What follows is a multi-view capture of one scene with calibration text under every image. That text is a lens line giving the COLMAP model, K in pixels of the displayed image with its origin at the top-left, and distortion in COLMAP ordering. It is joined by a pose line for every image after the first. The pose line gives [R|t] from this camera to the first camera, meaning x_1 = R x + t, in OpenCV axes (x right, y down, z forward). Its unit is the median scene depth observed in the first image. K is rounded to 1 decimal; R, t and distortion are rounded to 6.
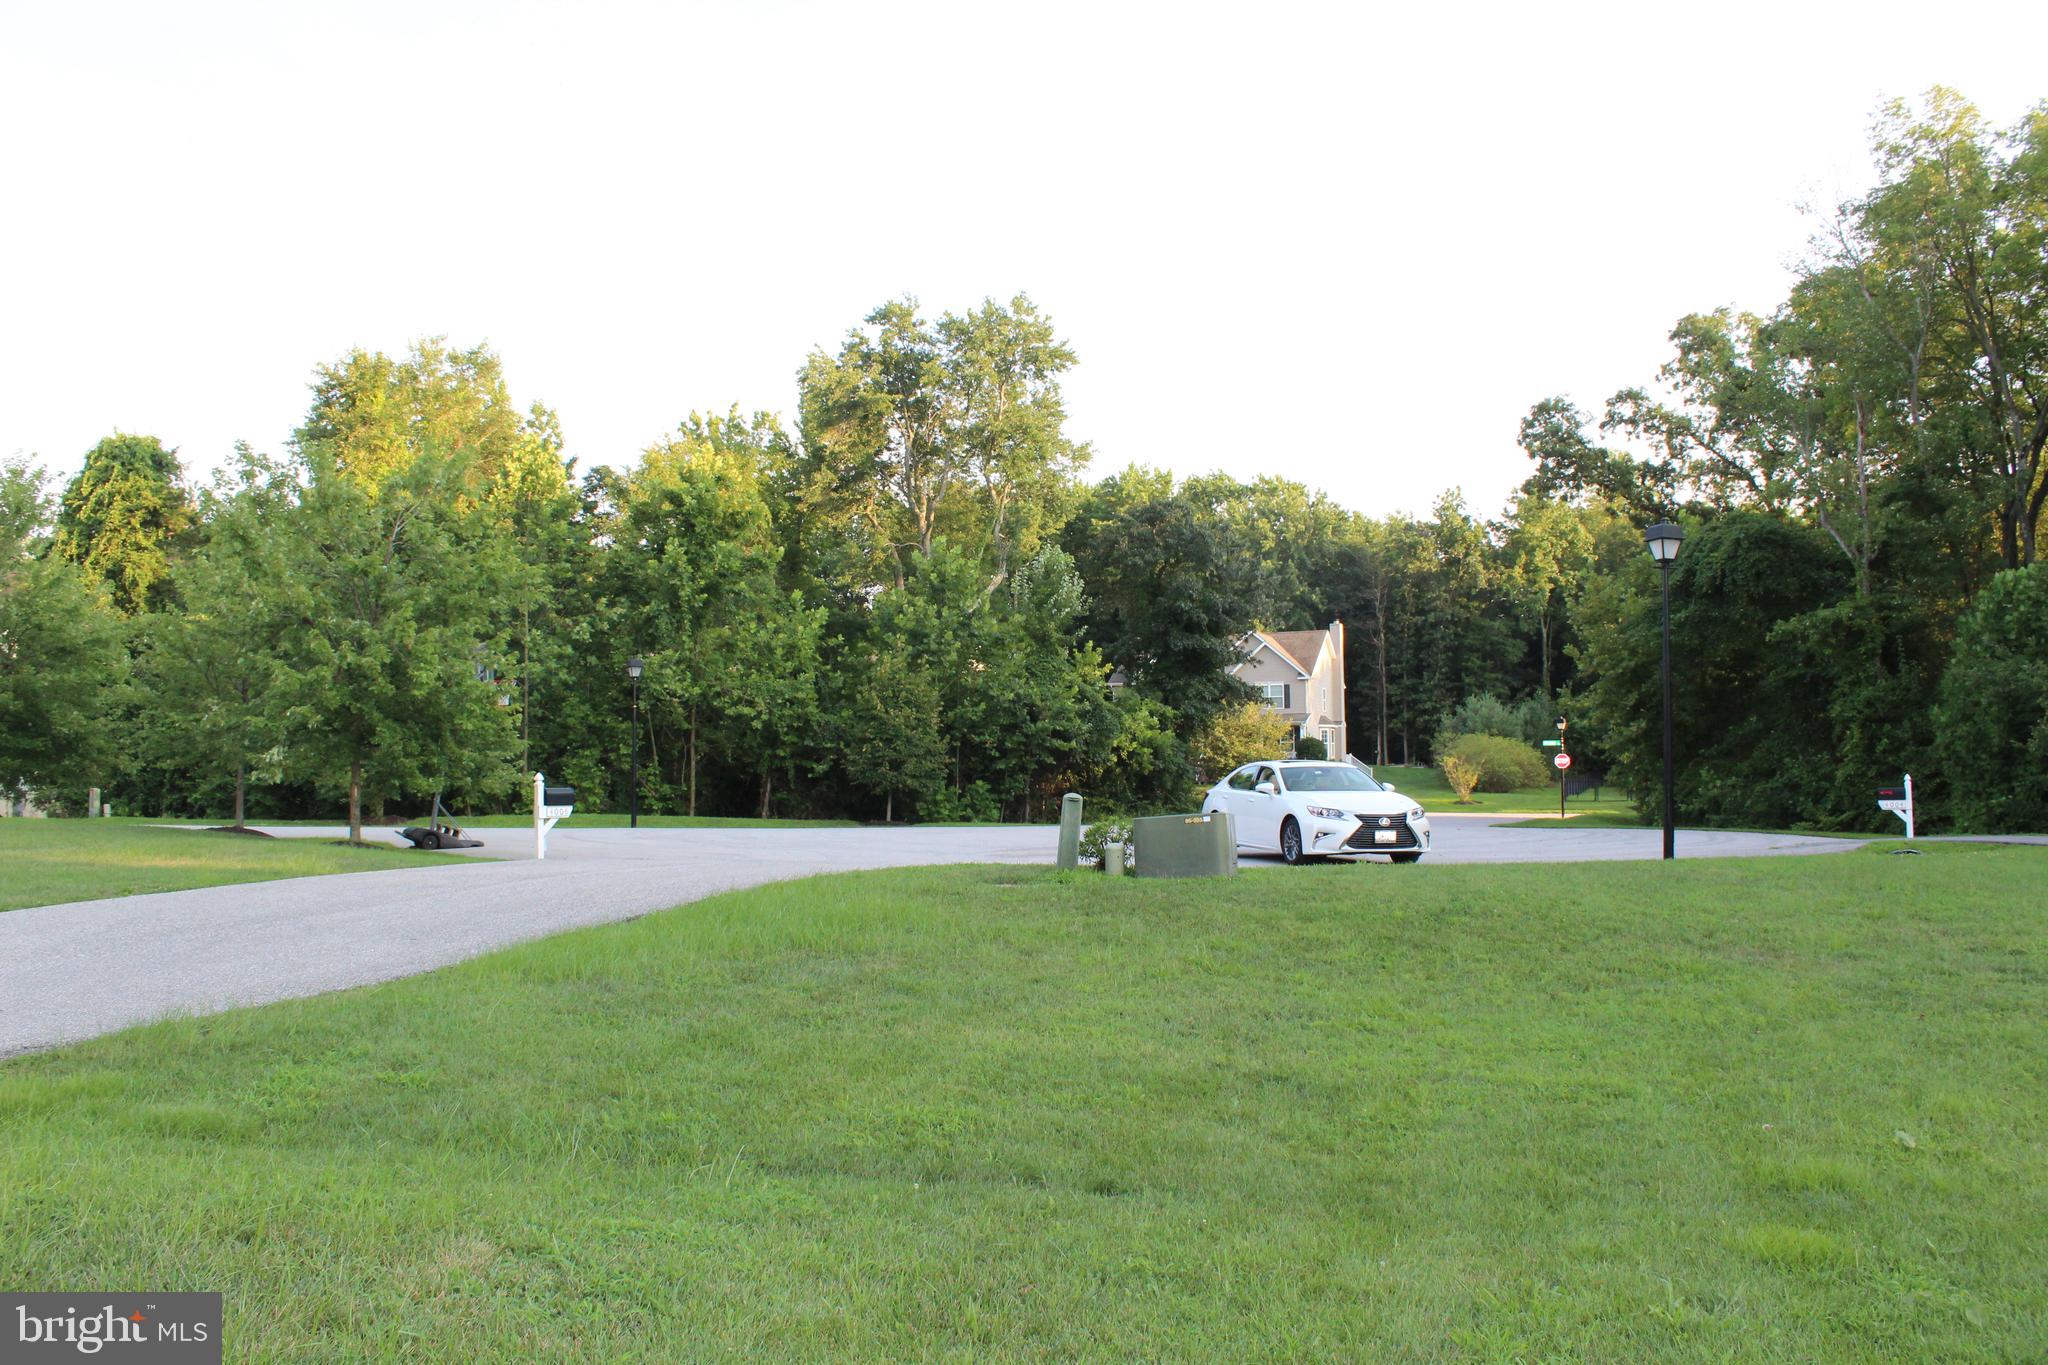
lens RADIAL K [[1698.6, 0, 1024.0], [0, 1698.6, 682.5], [0, 0, 1]] dist [-0.164806, 0.146335]
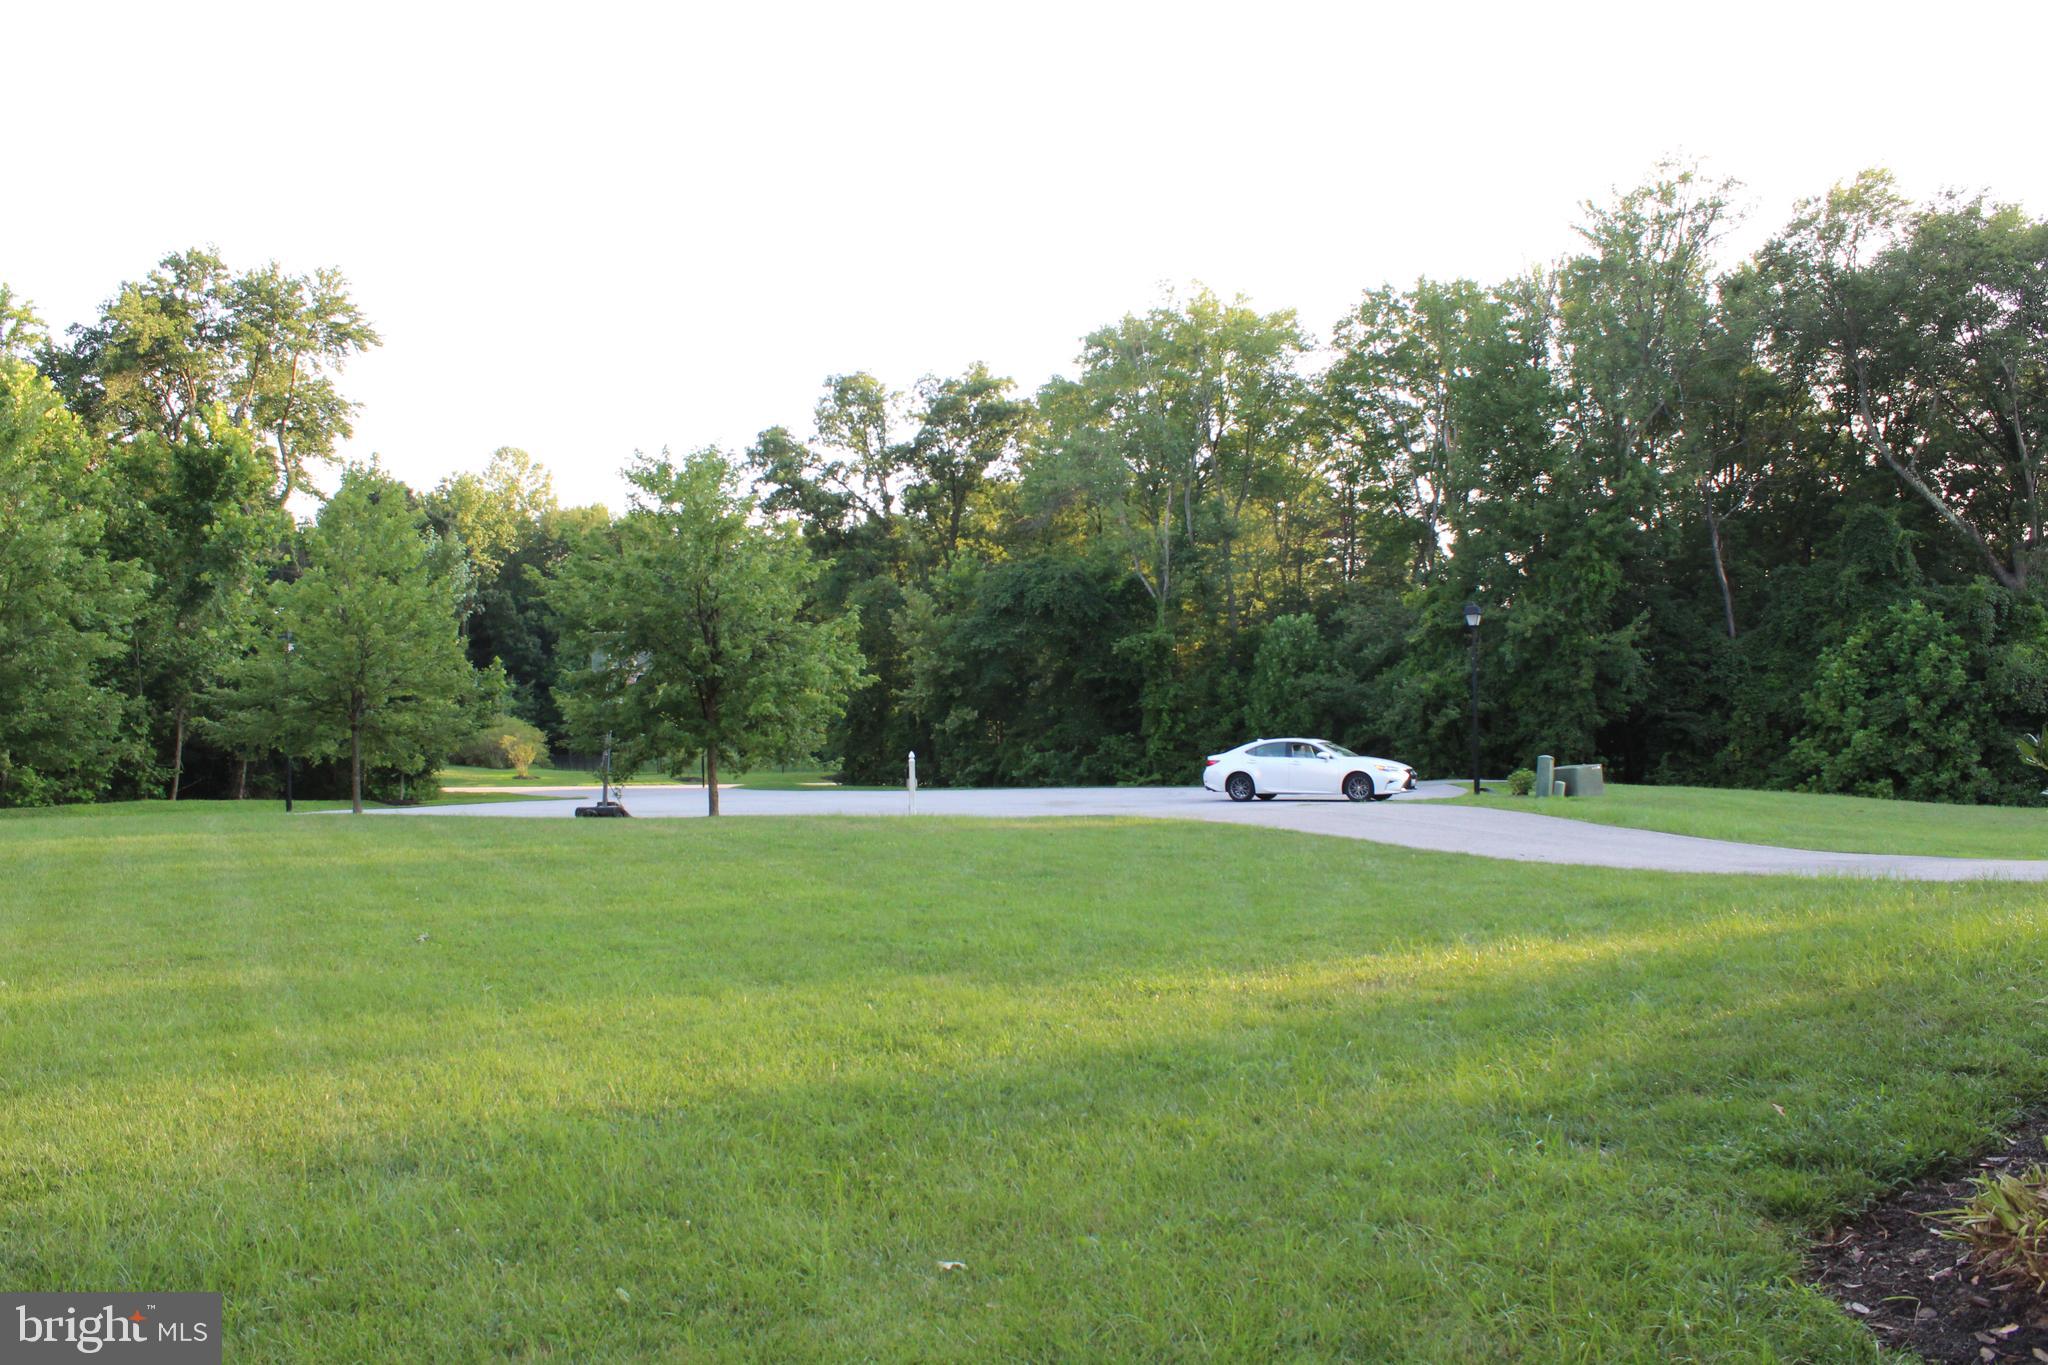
lens RADIAL K [[1698.6, 0, 1024.0], [0, 1698.6, 682.5], [0, 0, 1]] dist [-0.164806, 0.146335]
pose [[0.693980, 0.018215, 0.719763, -0.563457], [-0.028211, 0.999600, 0.001904, -0.000818], [-0.719441, -0.021627, 0.694217, 0.044874]]
